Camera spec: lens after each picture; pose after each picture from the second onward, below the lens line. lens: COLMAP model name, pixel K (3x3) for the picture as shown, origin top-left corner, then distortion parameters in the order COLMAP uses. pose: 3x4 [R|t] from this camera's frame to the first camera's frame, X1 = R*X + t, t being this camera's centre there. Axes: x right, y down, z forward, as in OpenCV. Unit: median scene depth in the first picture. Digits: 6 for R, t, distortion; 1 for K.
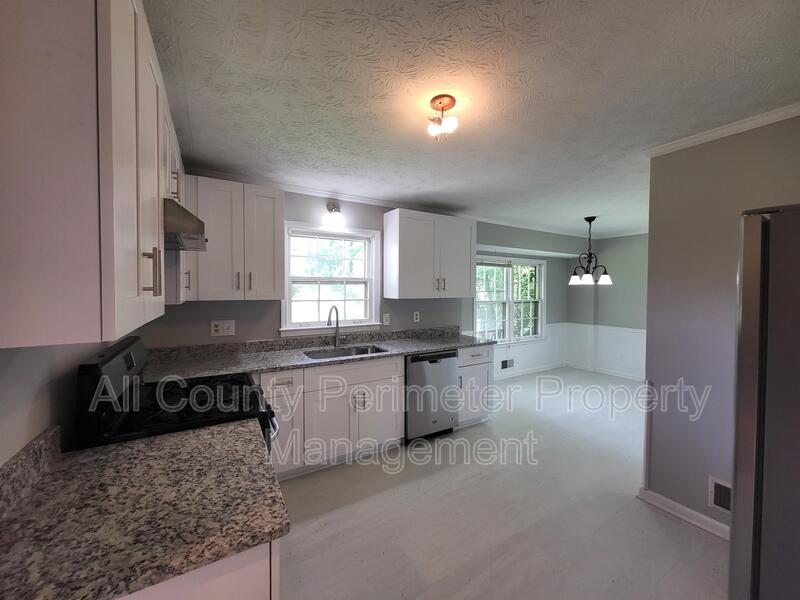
lens RADIAL K [[316.0, 0, 395.9], [0, 316.0, 295.2], [0, 0, 1]] dist [0.000818, 0.000015]
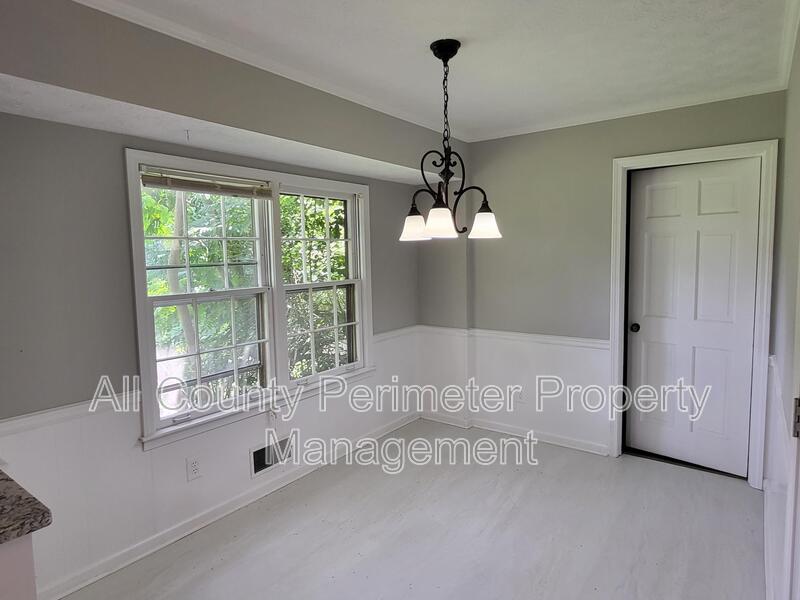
lens RADIAL K [[485.9, 0, 400.0], [0, 485.9, 300.0], [0, 0, 1]] dist [-0.000547, -0.000044]
pose [[0.919504, -0.058930, 0.388638, 0.278165], [0.031218, 0.996523, 0.077244, -0.007919], [-0.391839, -0.058894, 0.918147, 0.414122]]
